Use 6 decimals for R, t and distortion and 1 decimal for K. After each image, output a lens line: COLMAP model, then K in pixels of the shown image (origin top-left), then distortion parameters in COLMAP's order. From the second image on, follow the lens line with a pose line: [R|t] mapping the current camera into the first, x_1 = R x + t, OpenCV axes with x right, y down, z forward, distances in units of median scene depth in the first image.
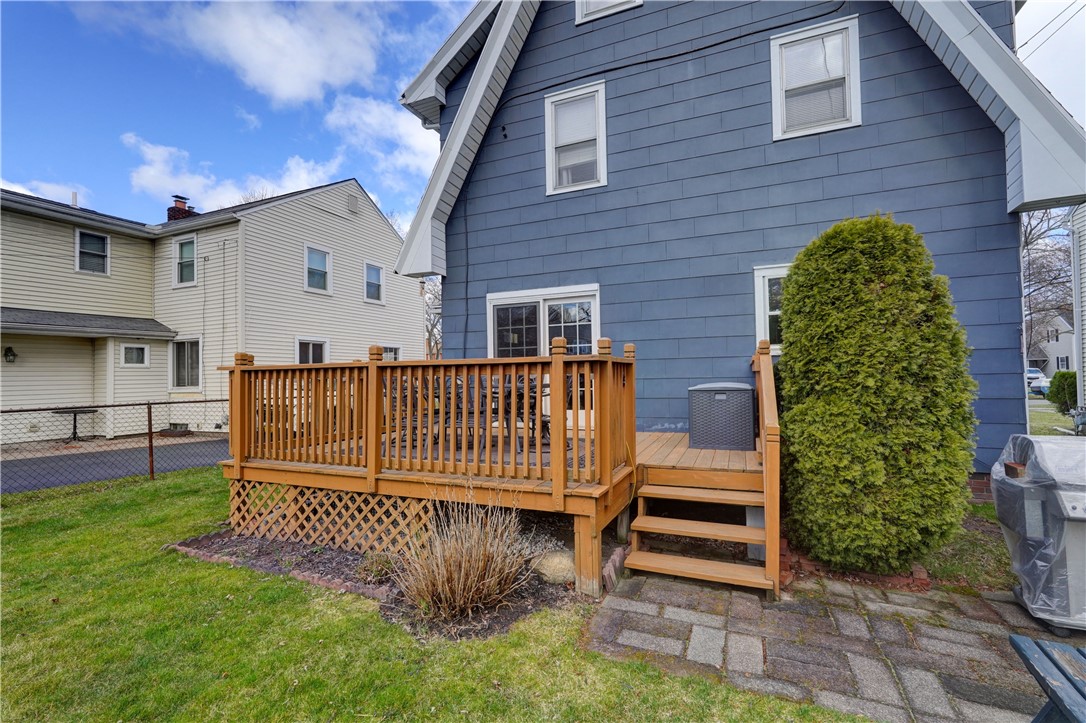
lens RADIAL K [[485.6, 0, 545.3], [0, 485.6, 360.4], [0, 0, 1]] dist [-0.004478, 0.000120]
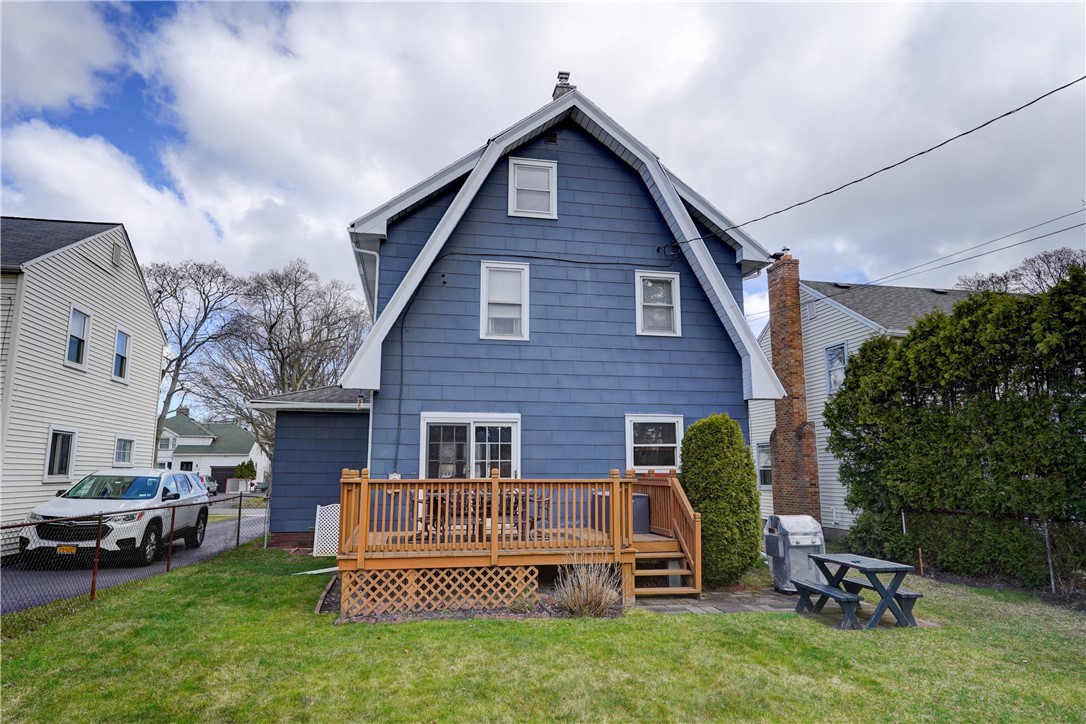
lens RADIAL K [[666.5, 0, 543.0], [0, 666.5, 362.0], [0, 0, 1]] dist [0.001505, 0.000148]
pose [[0.821532, 0.107089, 0.560016, -0.916025], [-0.030772, 0.989099, -0.143998, -0.042363], [-0.569332, 0.101066, 0.815872, -0.545858]]
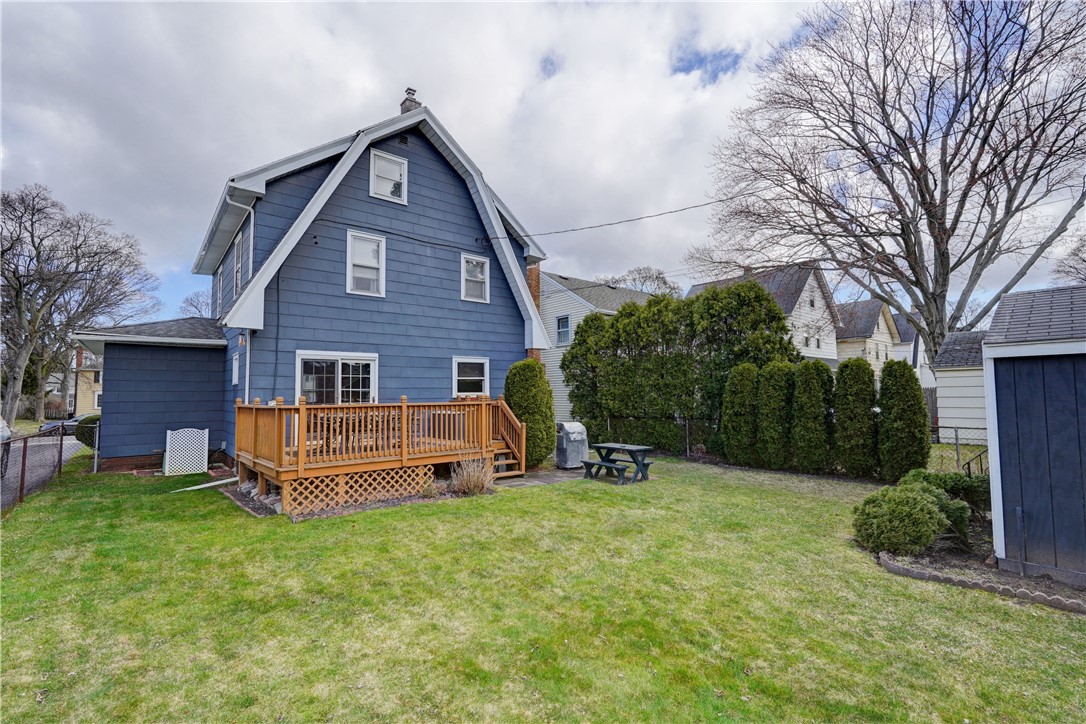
lens RADIAL K [[485.6, 0, 545.3], [0, 485.6, 360.9], [0, 0, 1]] dist [-0.004478, 0.000120]
pose [[0.436495, 0.072015, 0.896820, -1.231086], [-0.023719, 0.997366, -0.068545, -0.032701], [-0.899394, 0.008647, 0.437054, -0.285063]]
